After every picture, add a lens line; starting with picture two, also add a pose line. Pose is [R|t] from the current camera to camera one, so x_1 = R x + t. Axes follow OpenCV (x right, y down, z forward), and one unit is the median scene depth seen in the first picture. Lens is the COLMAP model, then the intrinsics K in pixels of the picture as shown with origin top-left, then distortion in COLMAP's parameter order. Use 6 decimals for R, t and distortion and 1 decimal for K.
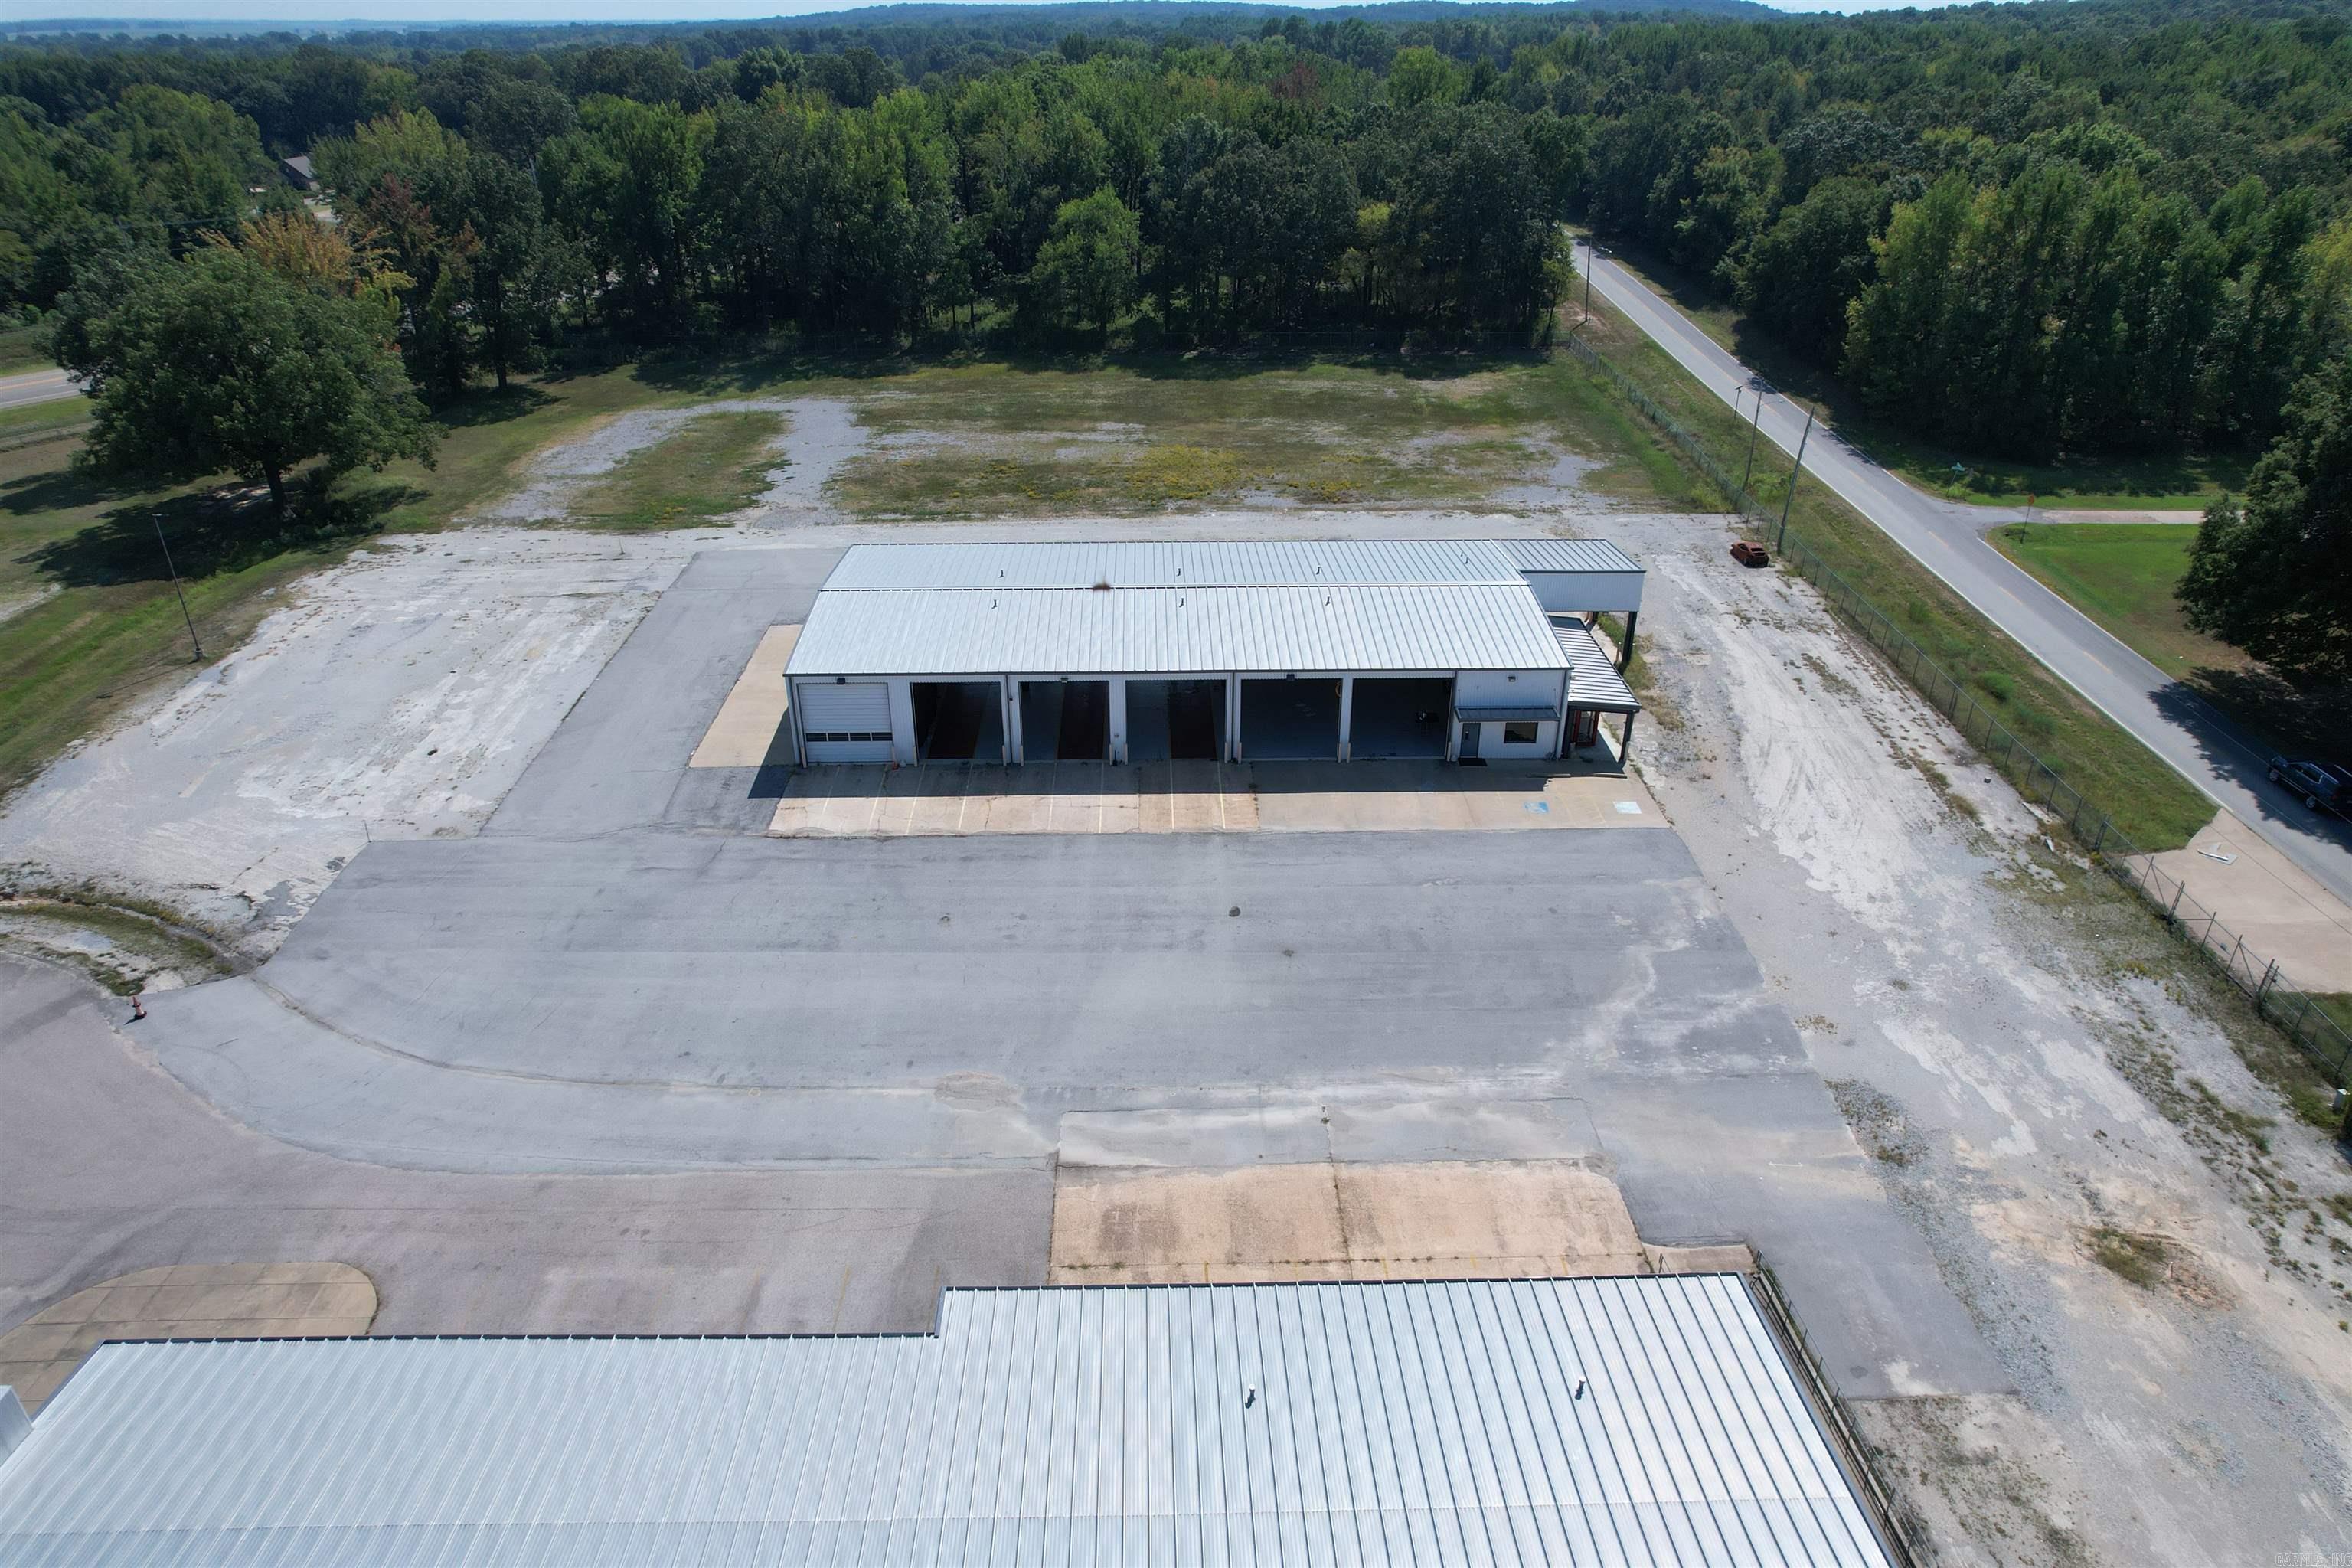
lens RADIAL K [[1498.7, 0, 1172.8], [0, 1498.7, 802.0], [0, 0, 1]] dist [-0.074336, 0.066853]
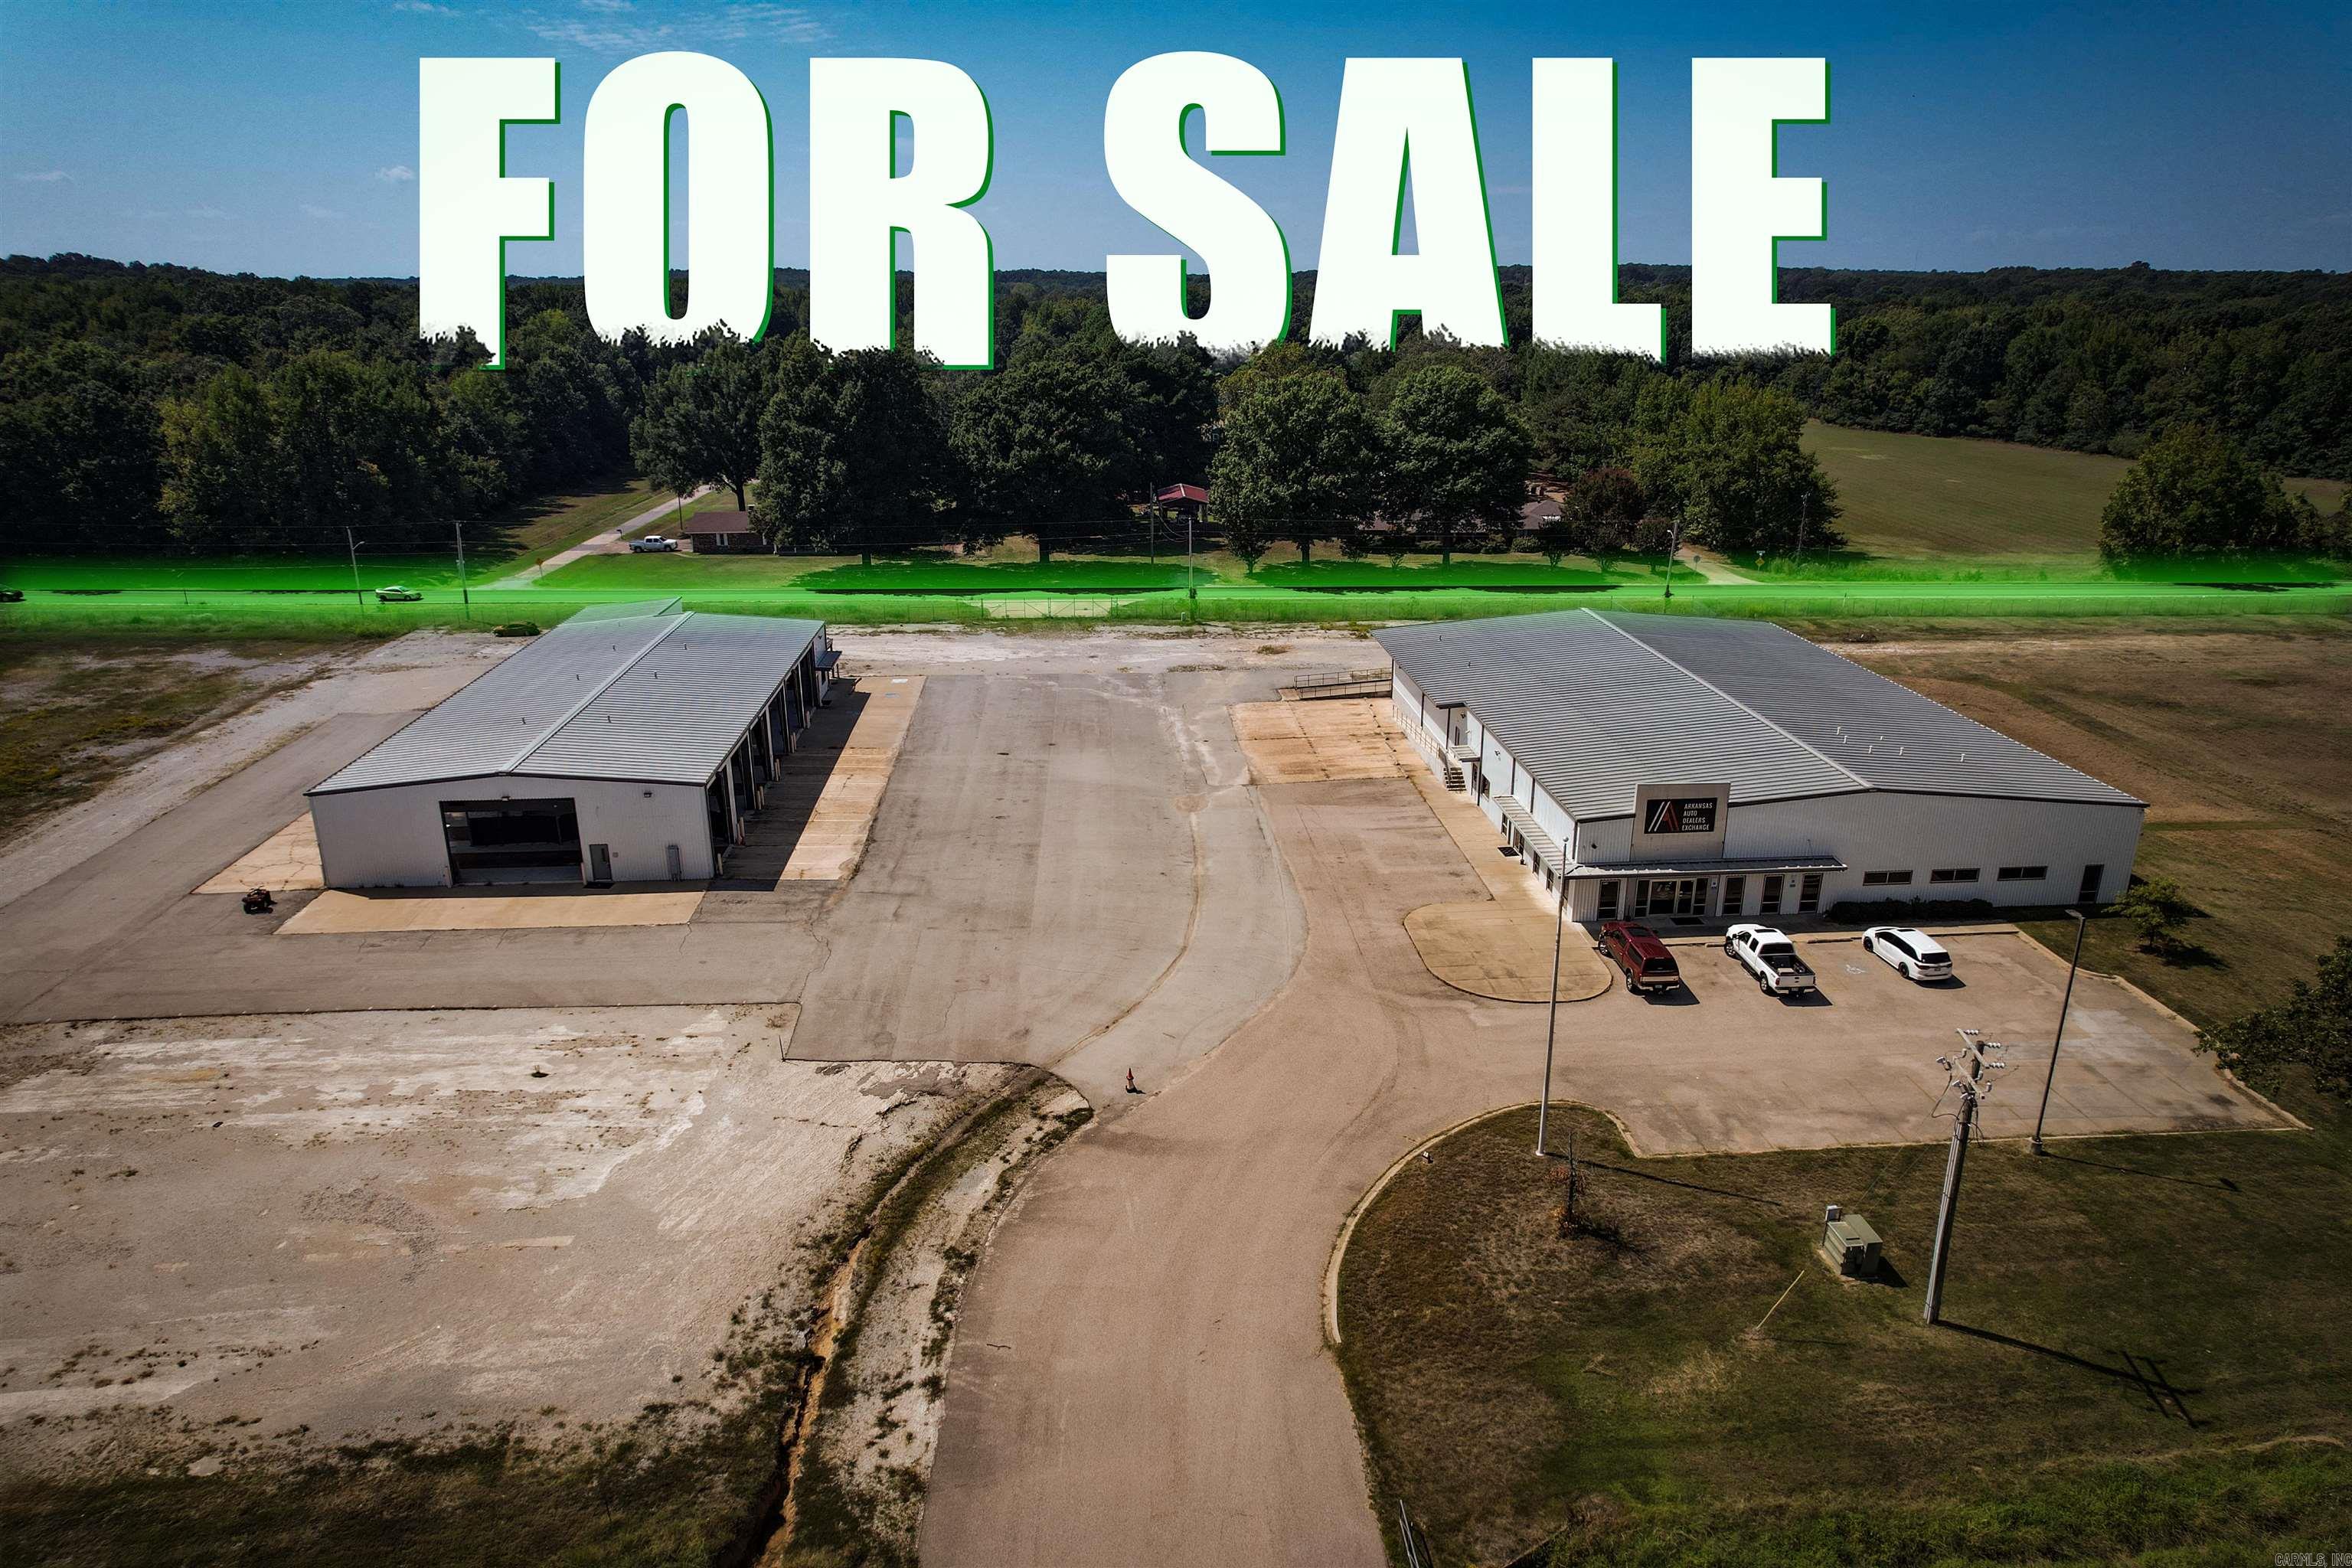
lens RADIAL K [[1498.7, 0, 1172.8], [0, 1498.7, 802.0], [0, 0, 1]] dist [-0.074336, 0.066853]
pose [[-0.047245, -0.321710, 0.945659, -1.227827], [0.476758, 0.824660, 0.304365, -0.230280], [-0.877764, 0.465230, 0.114417, 0.607310]]
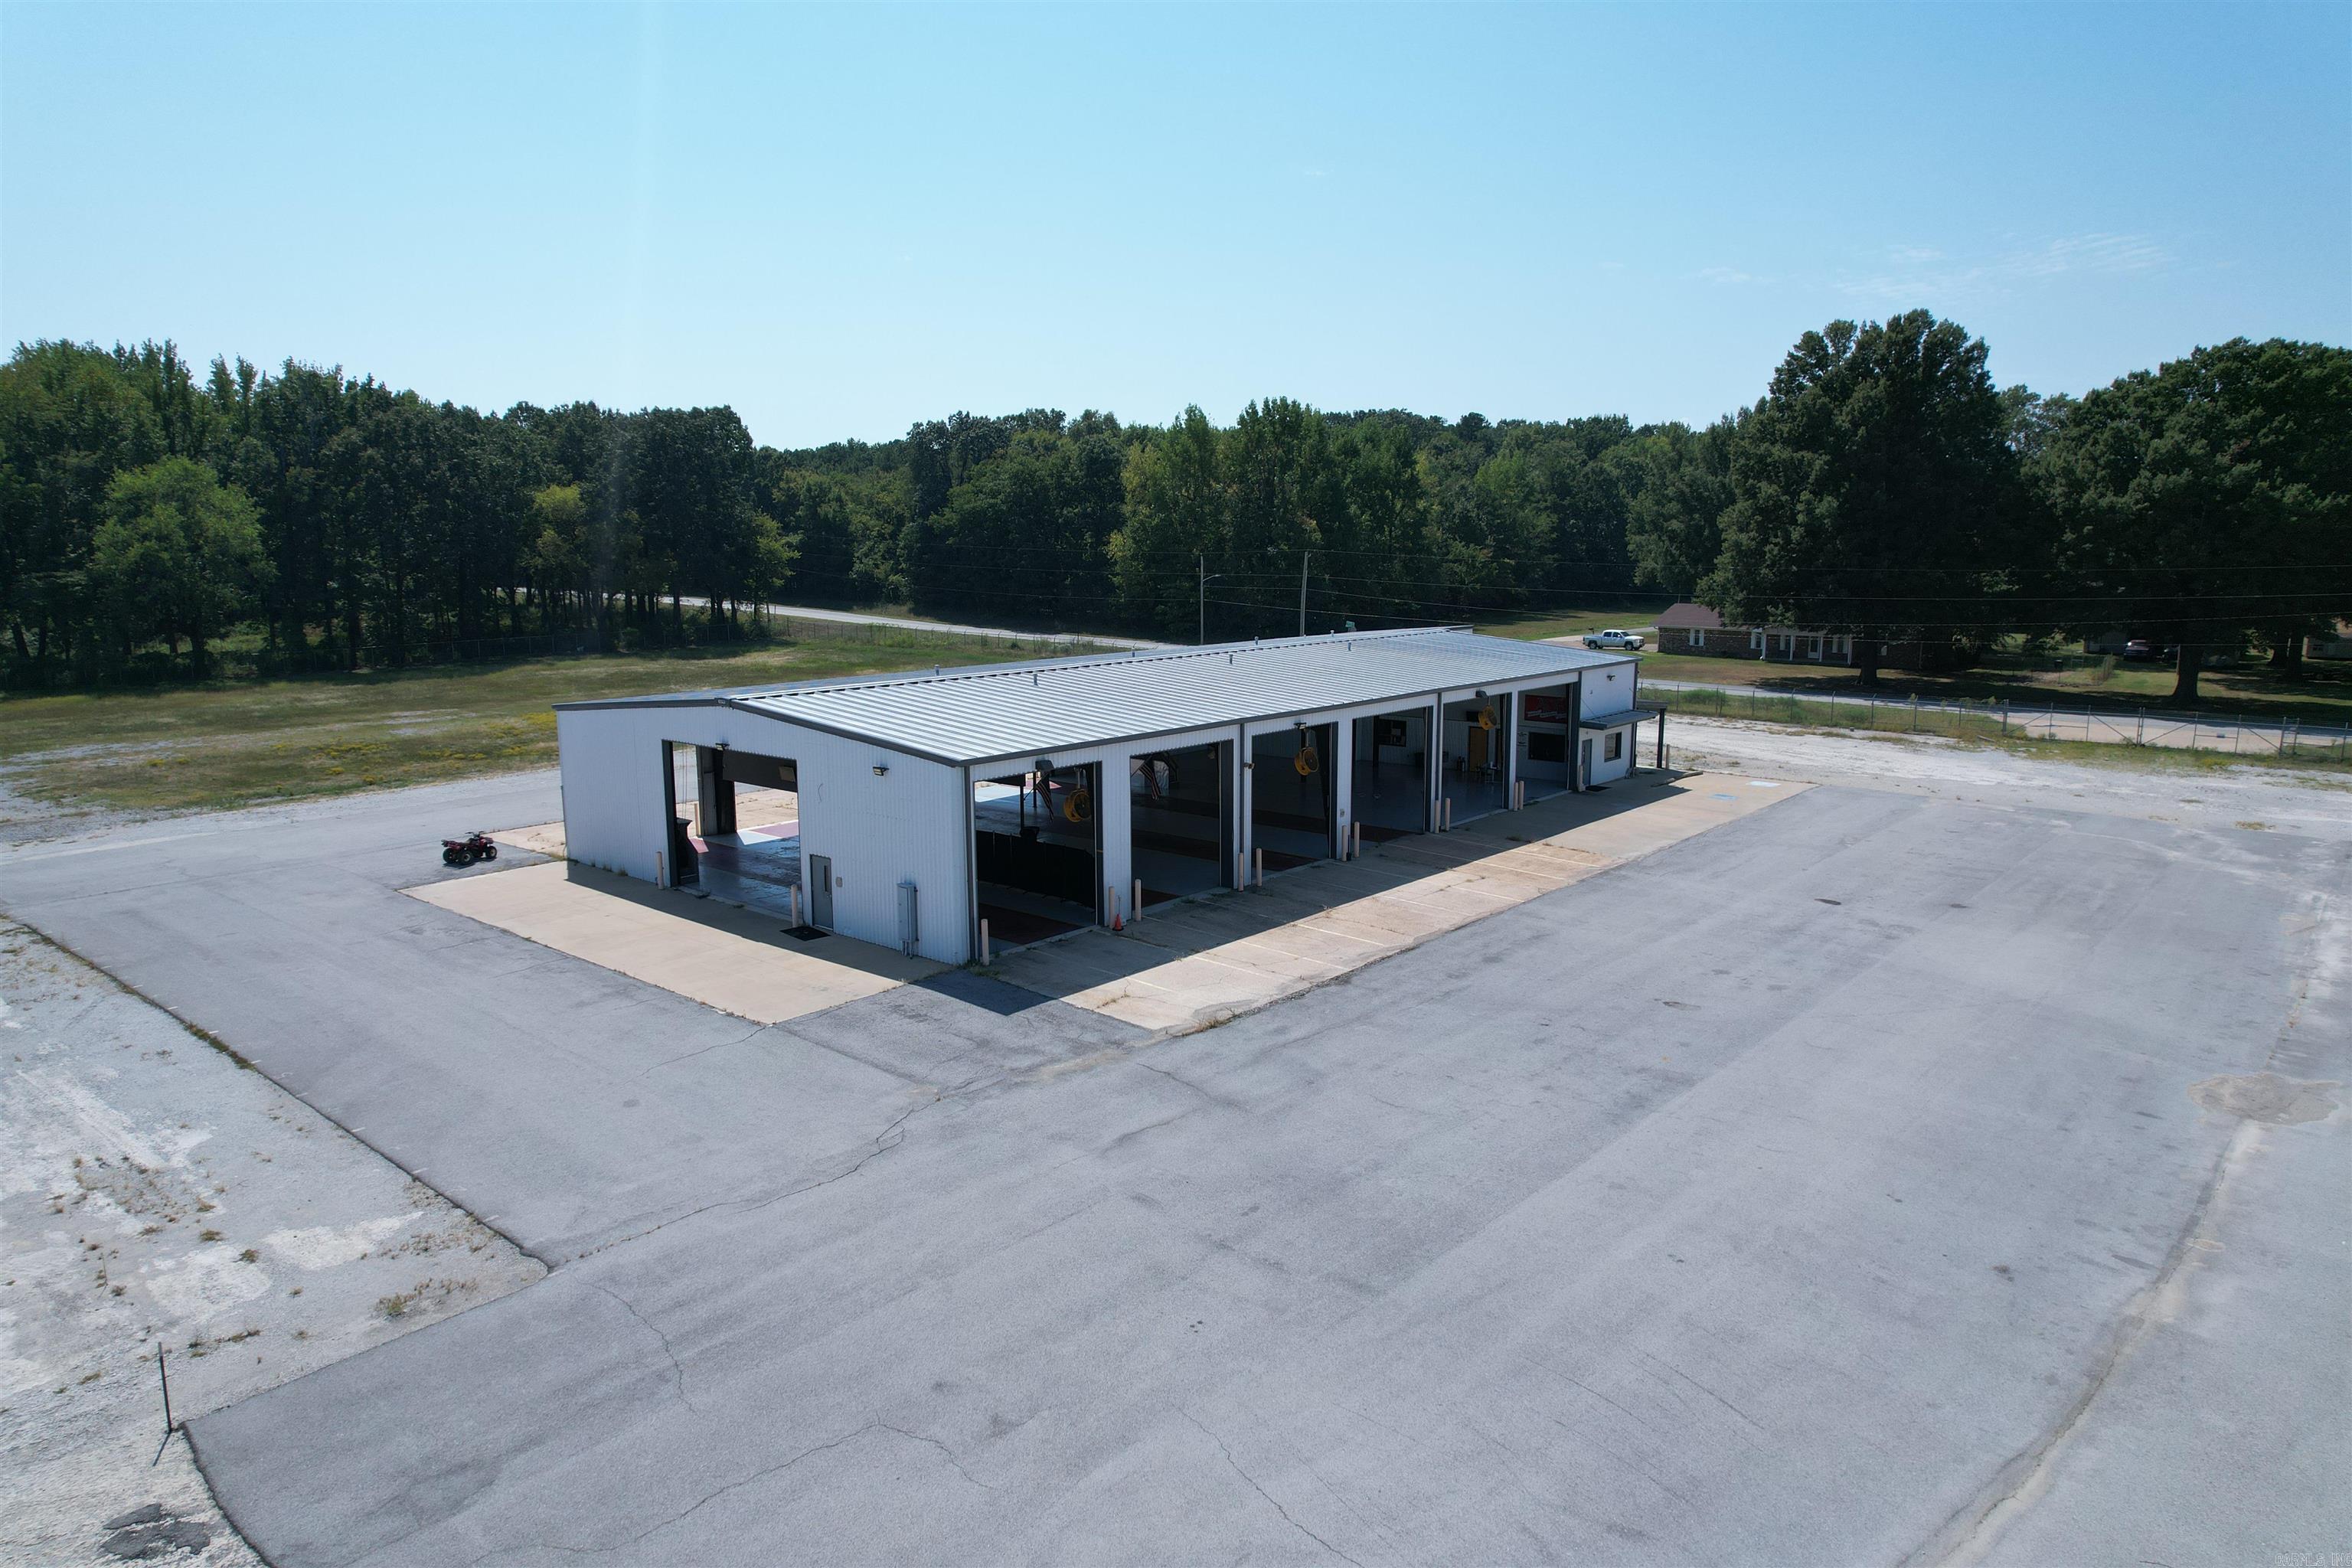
lens RADIAL K [[1498.7, 0, 1172.8], [0, 1498.7, 802.0], [0, 0, 1]] dist [-0.074336, 0.066853]
pose [[0.664740, -0.131603, 0.735392, -0.569205], [0.356473, 0.920949, -0.157416, 0.026855], [-0.656542, 0.366788, 0.659104, 0.635748]]
